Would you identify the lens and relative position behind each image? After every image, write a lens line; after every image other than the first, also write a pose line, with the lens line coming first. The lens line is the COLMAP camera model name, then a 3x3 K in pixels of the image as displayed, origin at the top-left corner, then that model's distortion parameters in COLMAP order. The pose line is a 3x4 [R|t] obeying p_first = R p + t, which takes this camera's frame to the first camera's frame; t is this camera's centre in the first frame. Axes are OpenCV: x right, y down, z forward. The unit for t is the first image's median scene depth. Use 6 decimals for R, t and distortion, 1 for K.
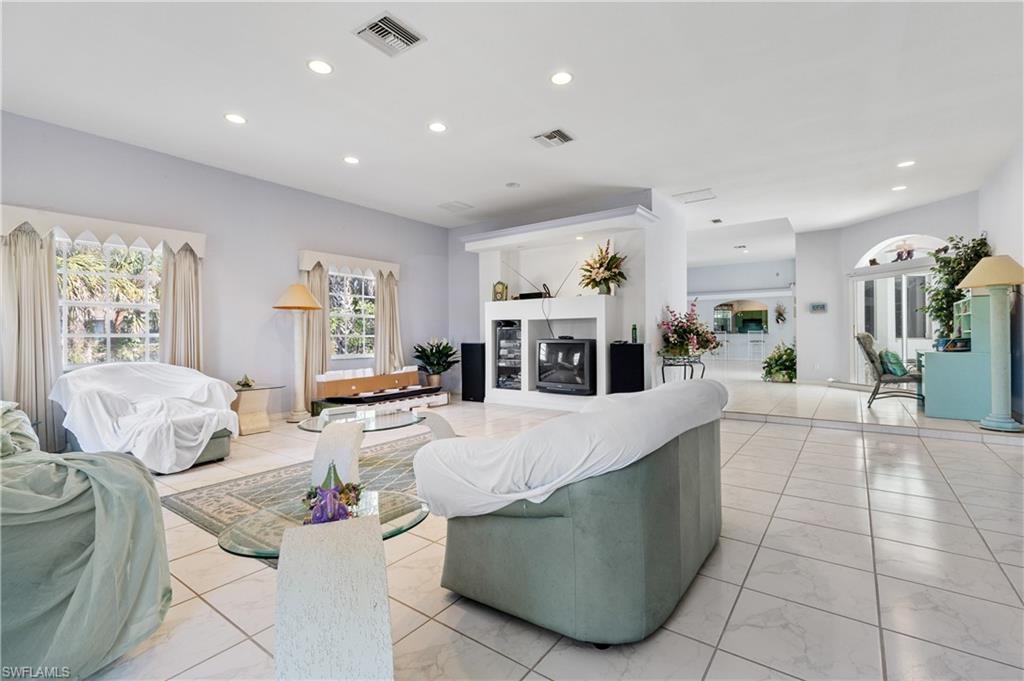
lens RADIAL K [[460.8, 0, 509.3], [0, 460.8, 336.9], [0, 0, 1]] dist [-0.002381, -0.000261]
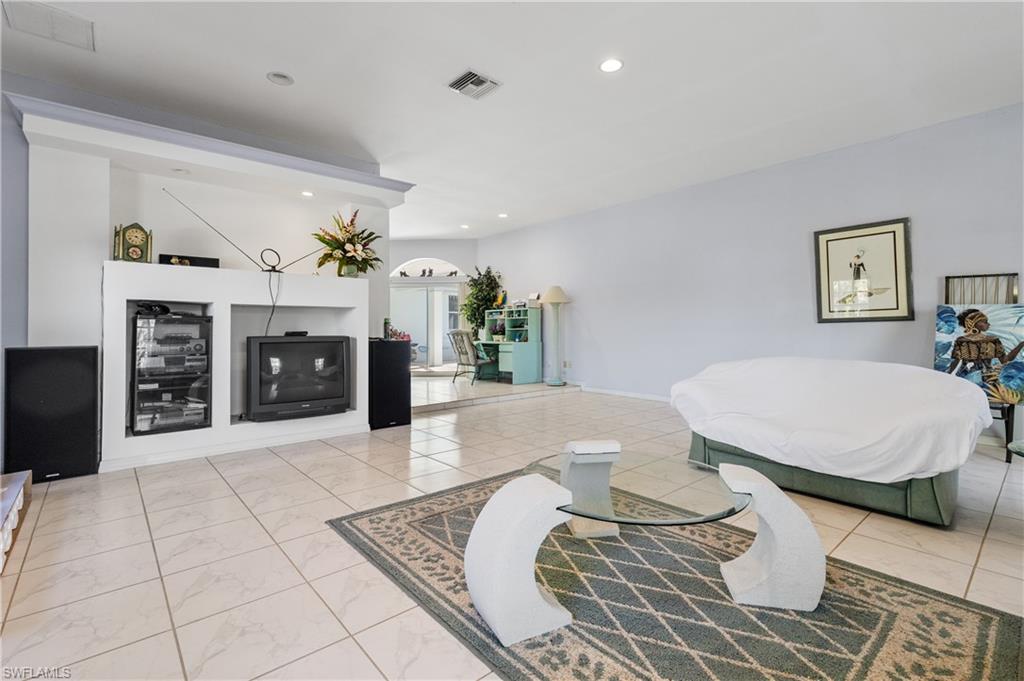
lens RADIAL K [[460.8, 0, 508.2], [0, 460.8, 337.6], [0, 0, 1]] dist [-0.002381, -0.000261]
pose [[0.221732, -0.009044, 0.975066, -0.434646], [0.001988, 0.999959, 0.008823, 0.001411], [-0.975106, -0.000018, 0.221741, 0.499001]]
